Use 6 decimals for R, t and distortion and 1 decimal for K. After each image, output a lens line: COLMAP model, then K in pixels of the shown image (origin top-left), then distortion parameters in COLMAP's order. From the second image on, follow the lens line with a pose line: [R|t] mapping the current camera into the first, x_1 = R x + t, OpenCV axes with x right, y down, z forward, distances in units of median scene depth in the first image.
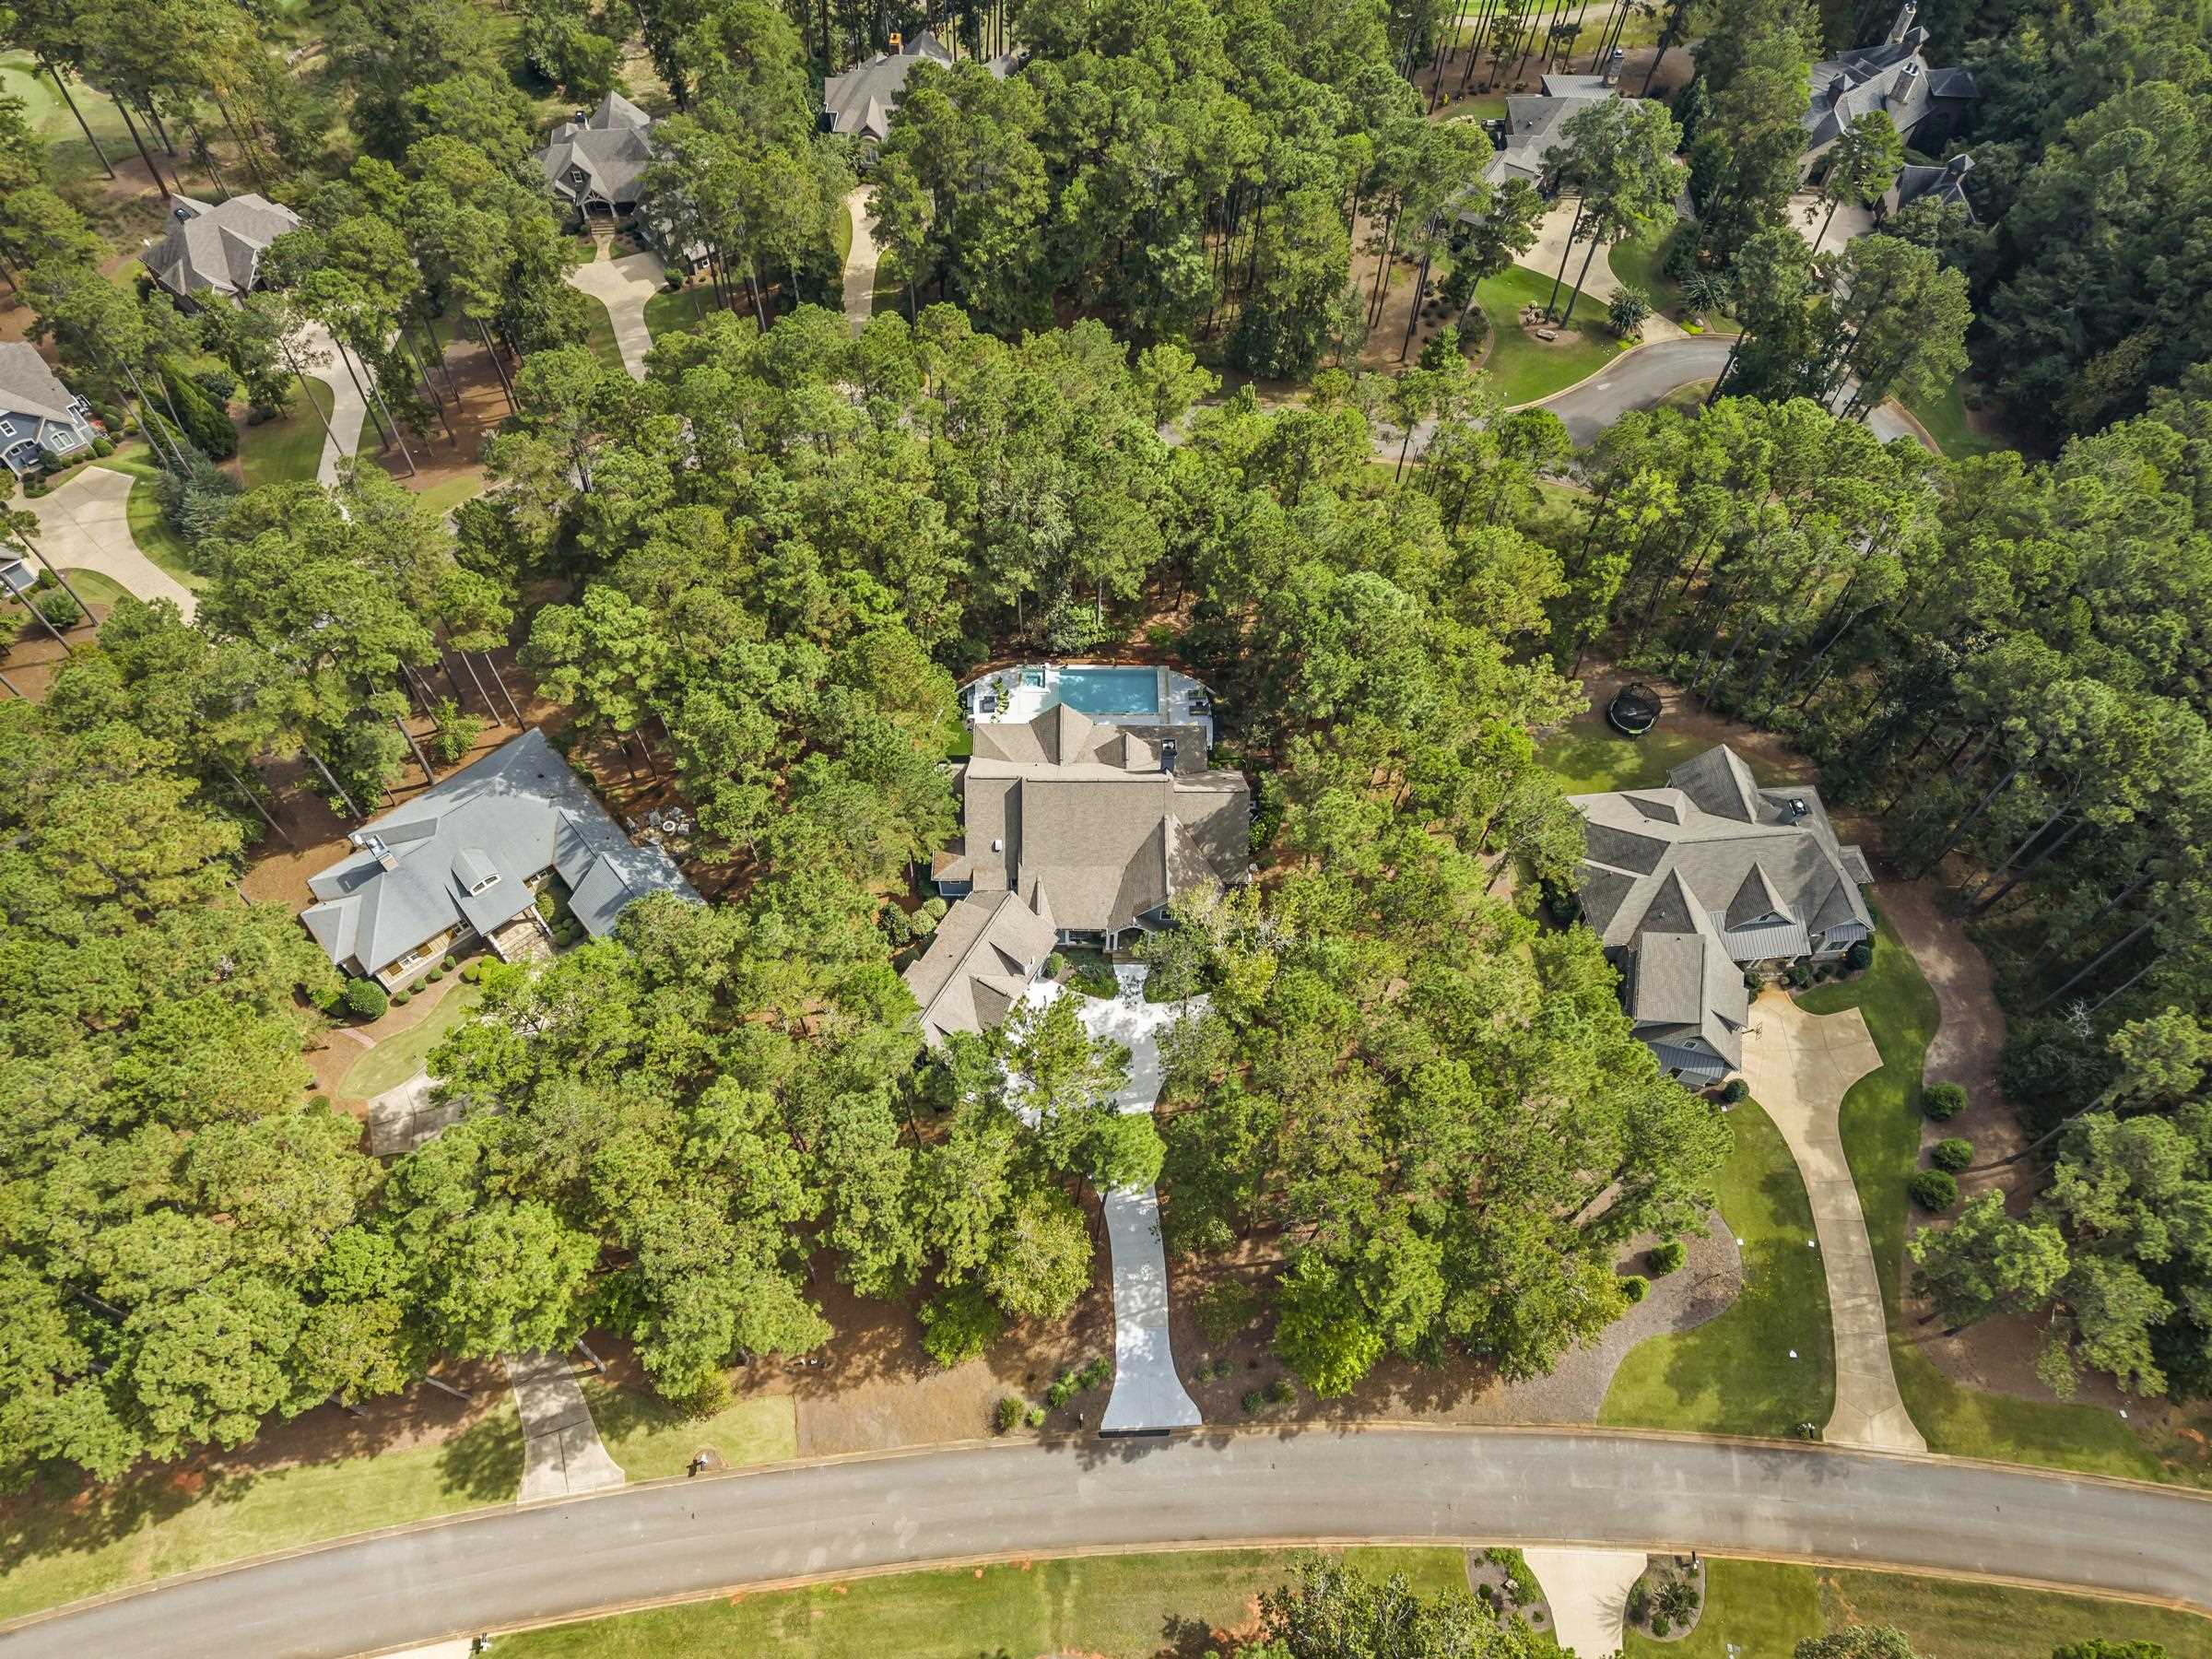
lens RADIAL K [[1544.7, 0, 1098.4], [0, 1544.7, 833.0], [0, 0, 1]] dist [-0.006219, -0.007875]
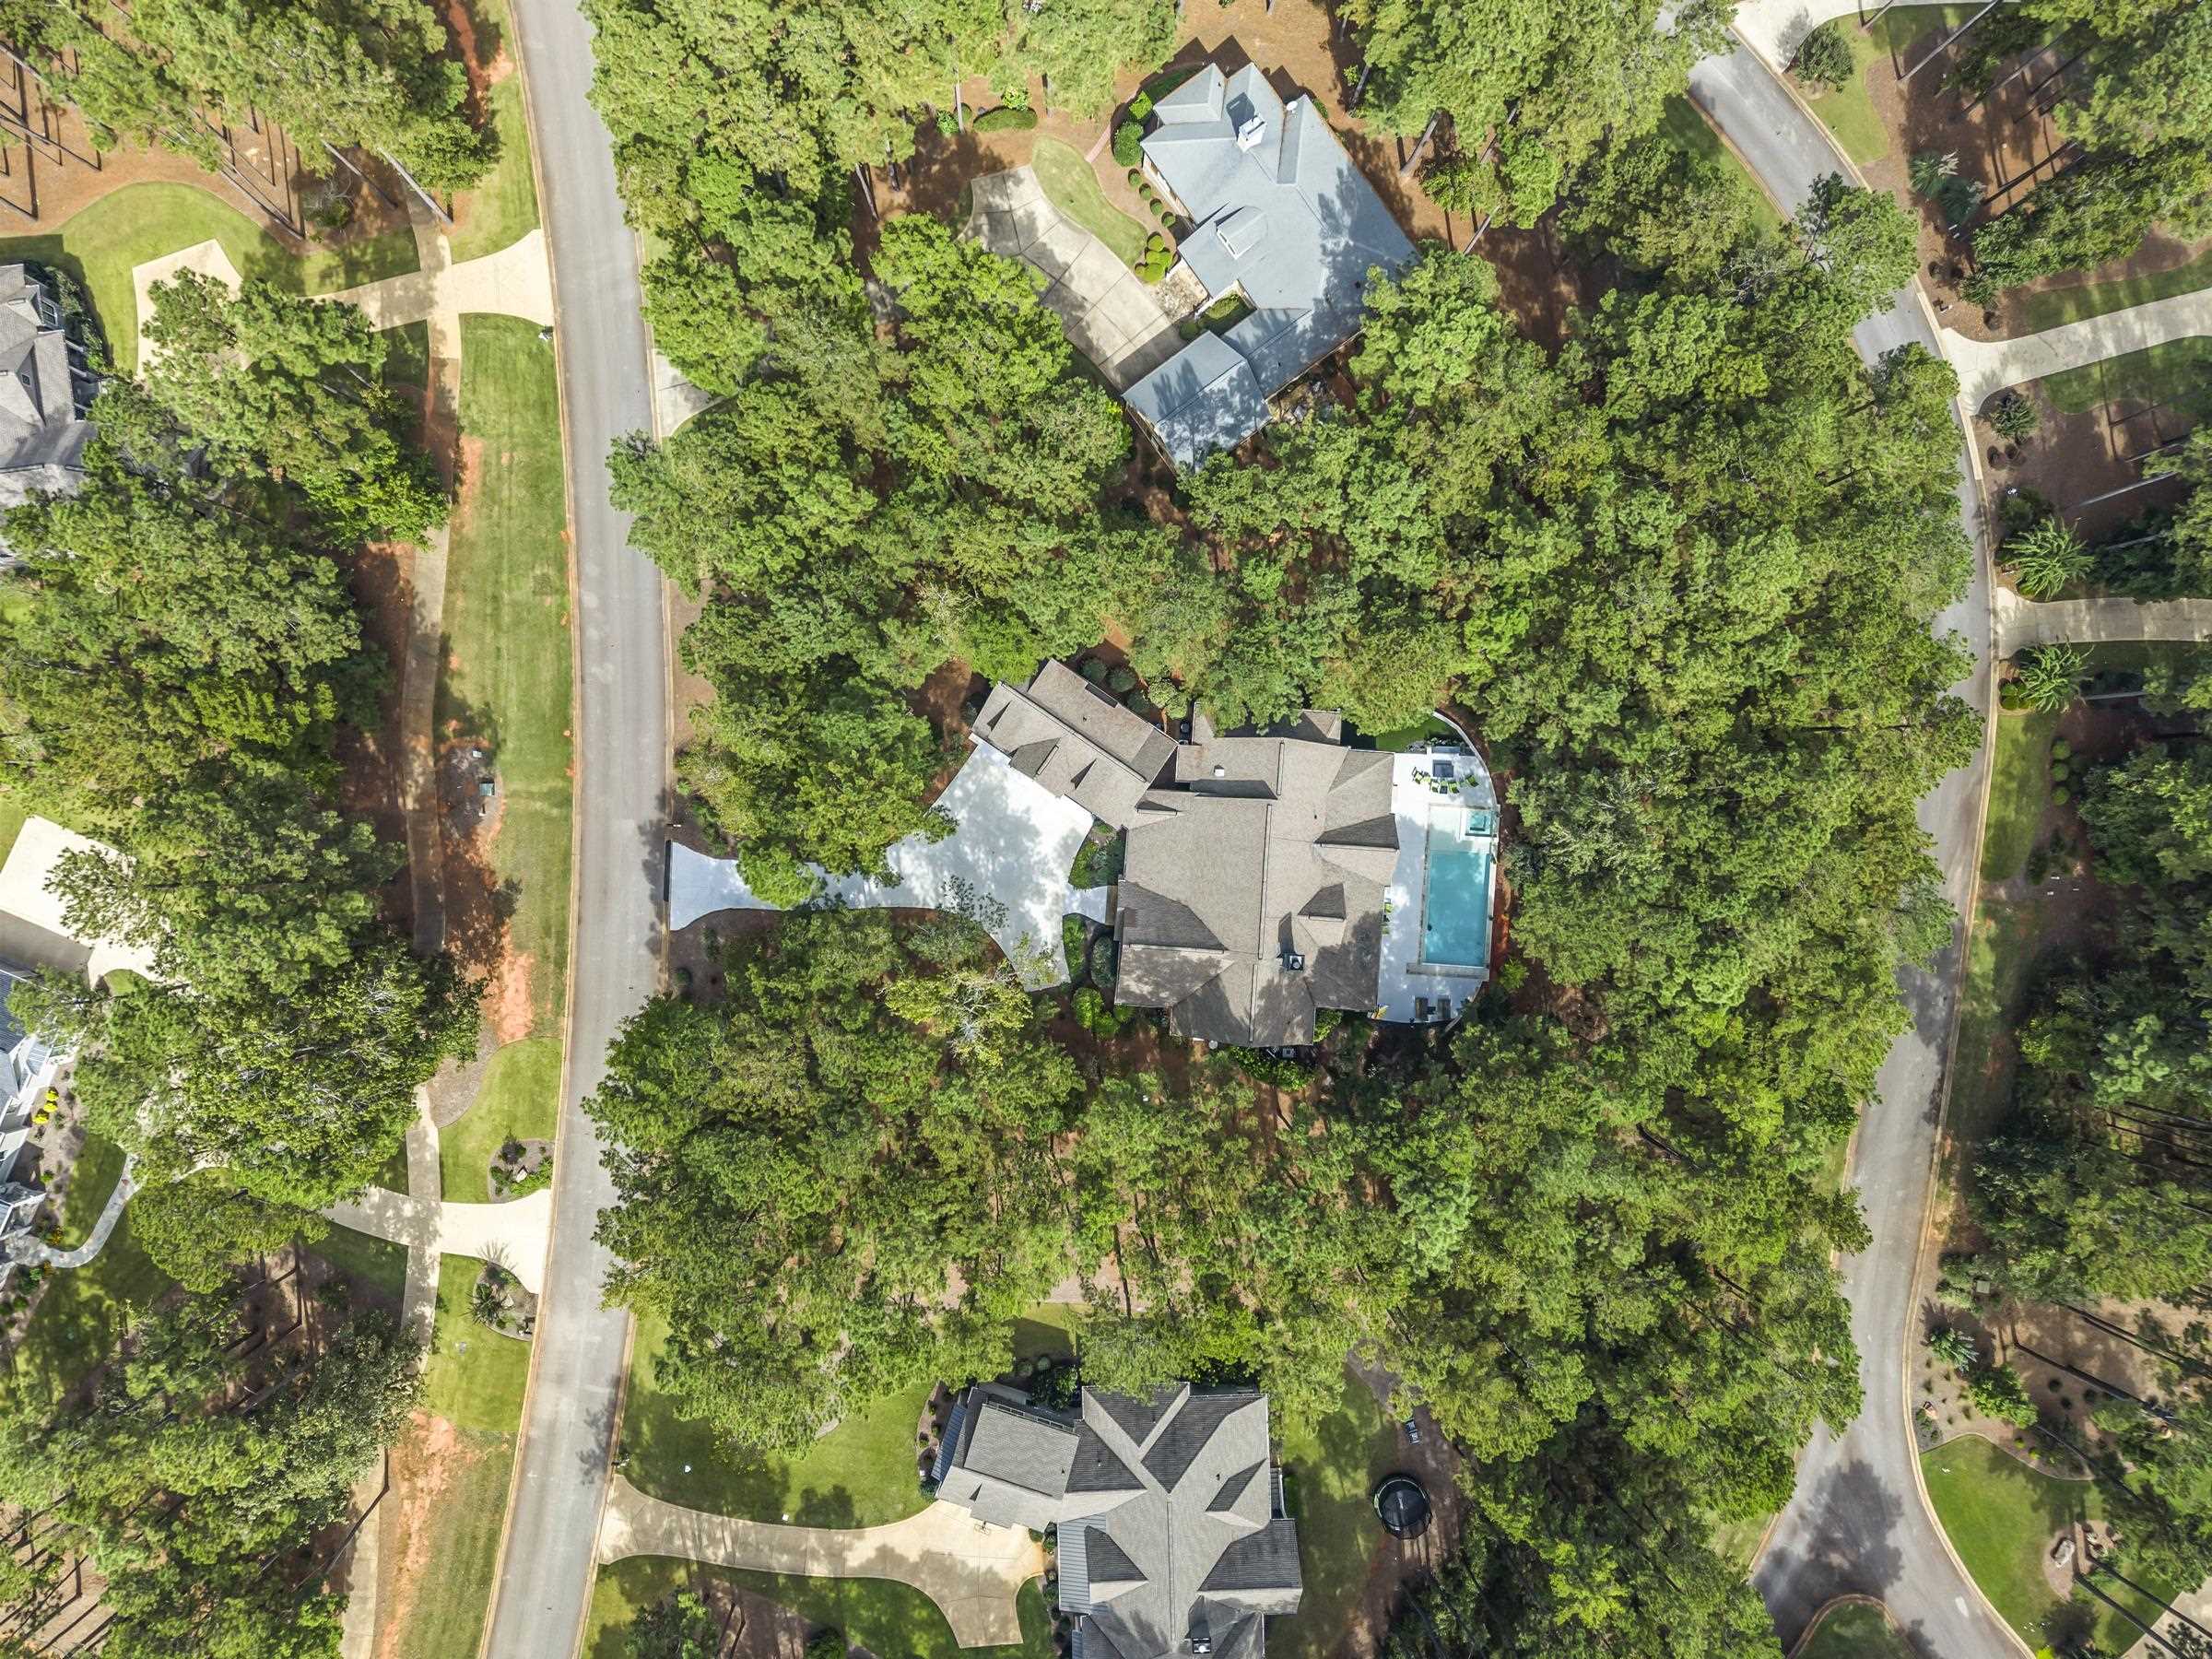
lens RADIAL K [[1544.7, 0, 1102.5], [0, 1544.7, 837.1], [0, 0, 1]] dist [-0.006219, -0.007875]
pose [[-0.071619, 0.996940, -0.031314, 0.009423], [-0.849657, -0.044533, 0.525452, -0.429297], [0.522450, 0.064239, 0.850247, 0.163964]]
